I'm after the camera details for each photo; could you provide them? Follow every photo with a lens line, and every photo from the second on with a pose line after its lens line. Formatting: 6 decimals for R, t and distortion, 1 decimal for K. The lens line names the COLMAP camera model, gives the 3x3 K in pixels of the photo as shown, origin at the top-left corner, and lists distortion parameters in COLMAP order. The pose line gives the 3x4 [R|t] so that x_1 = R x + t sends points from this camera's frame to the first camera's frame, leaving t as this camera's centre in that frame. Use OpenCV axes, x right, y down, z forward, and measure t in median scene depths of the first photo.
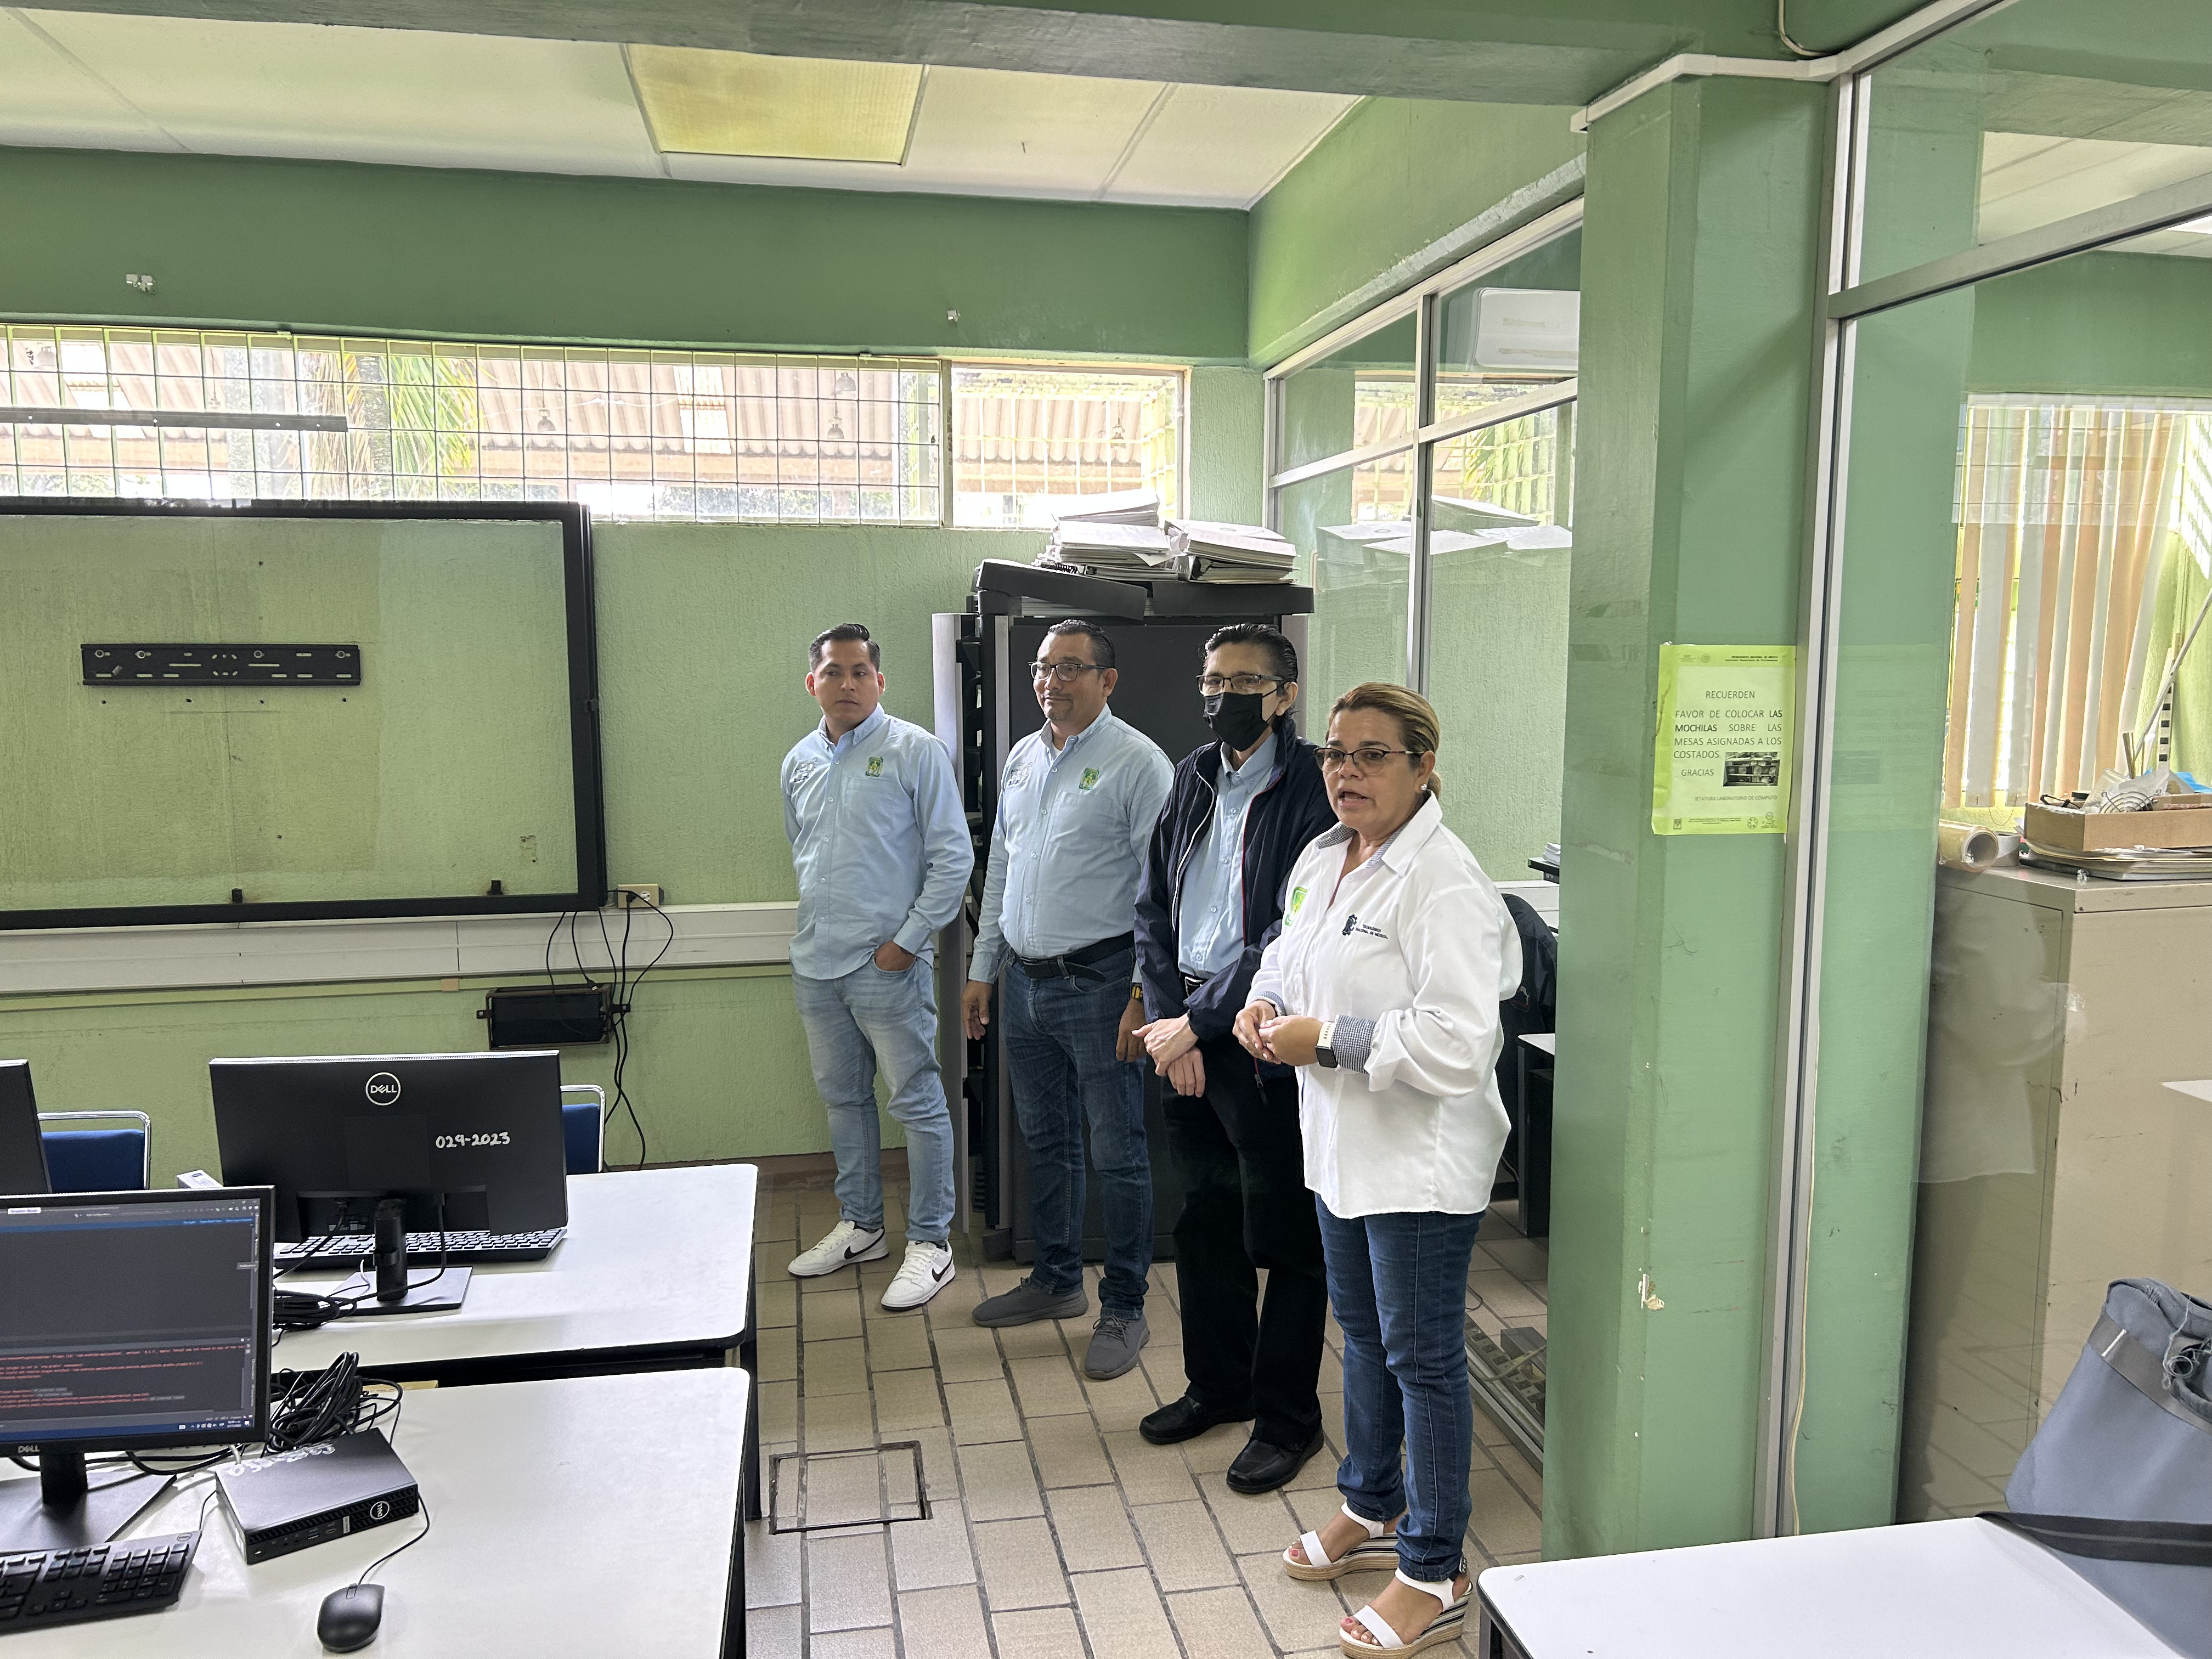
lens RADIAL K [[1657.6, 0, 1115.2], [0, 1657.6, 849.0], [0, 0, 1]] dist [0.034137, -0.033028]
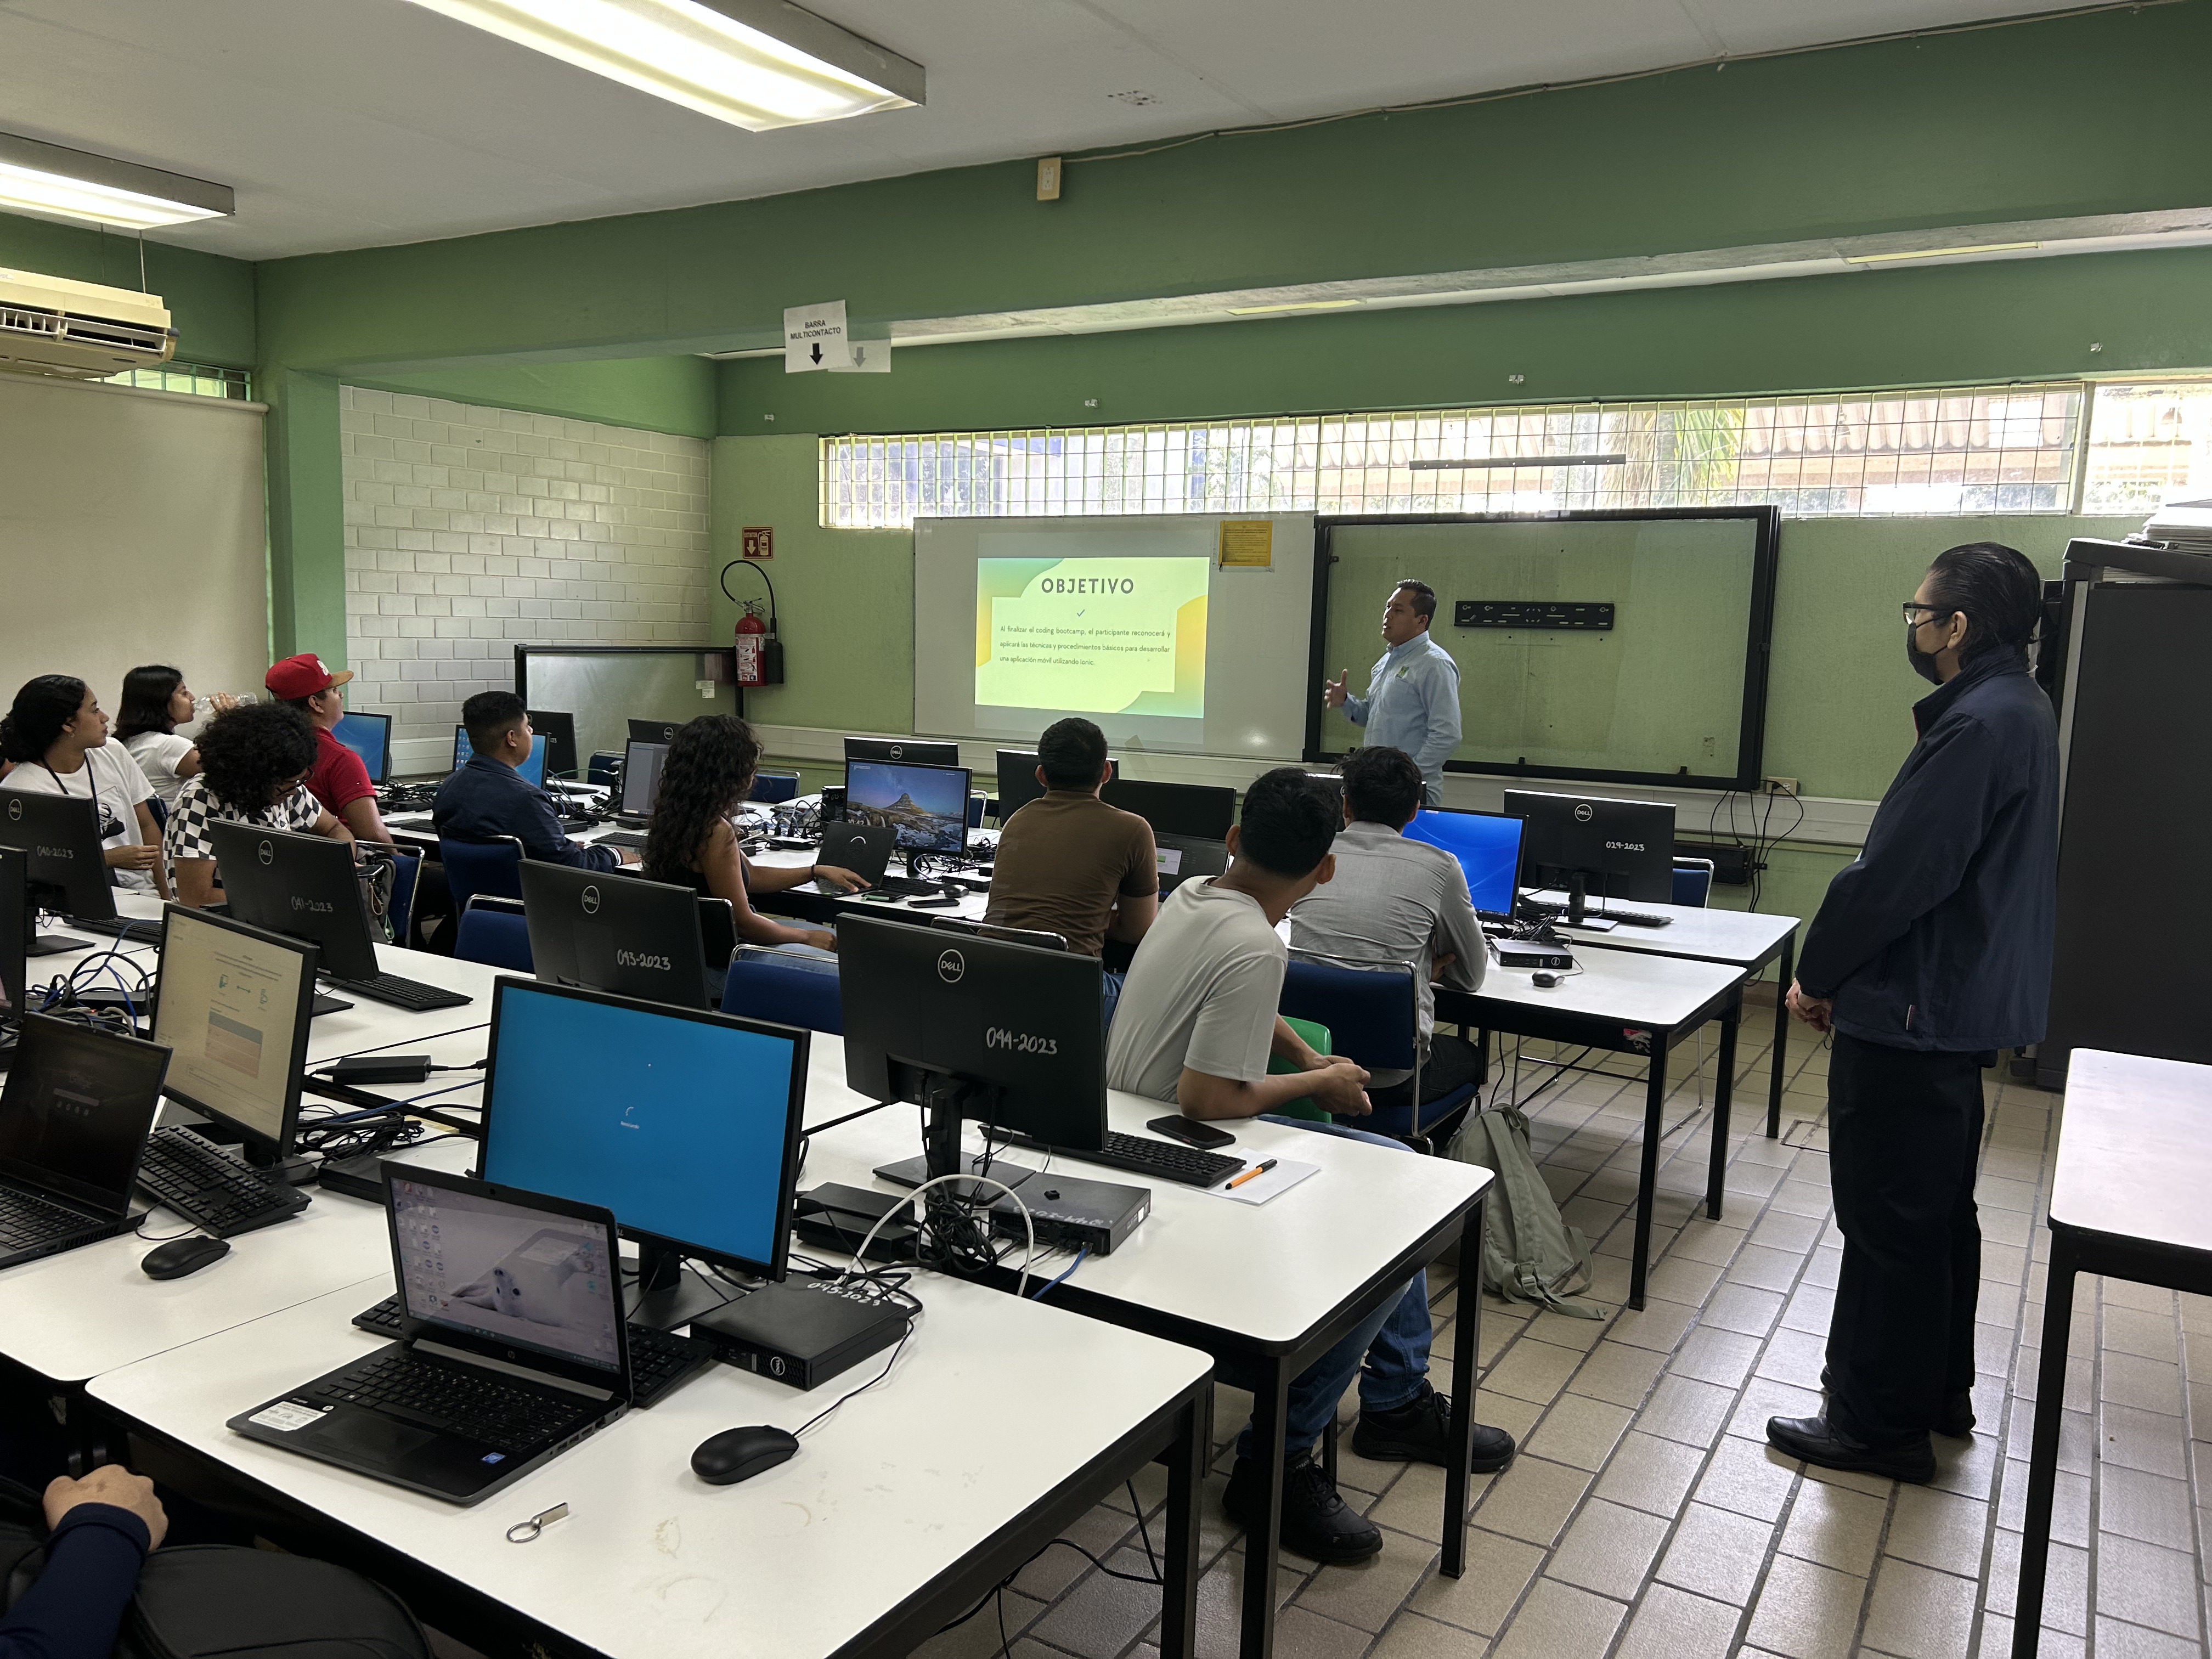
lens RADIAL K [[1657.6, 0, 1098.0], [0, 1657.6, 844.3], [0, 0, 1]] dist [0.034137, -0.033028]
pose [[0.738115, 0.107567, -0.666045, 0.235787], [-0.114722, 0.992842, 0.033209, 0.100224], [0.664850, 0.051898, 0.745172, -0.439100]]
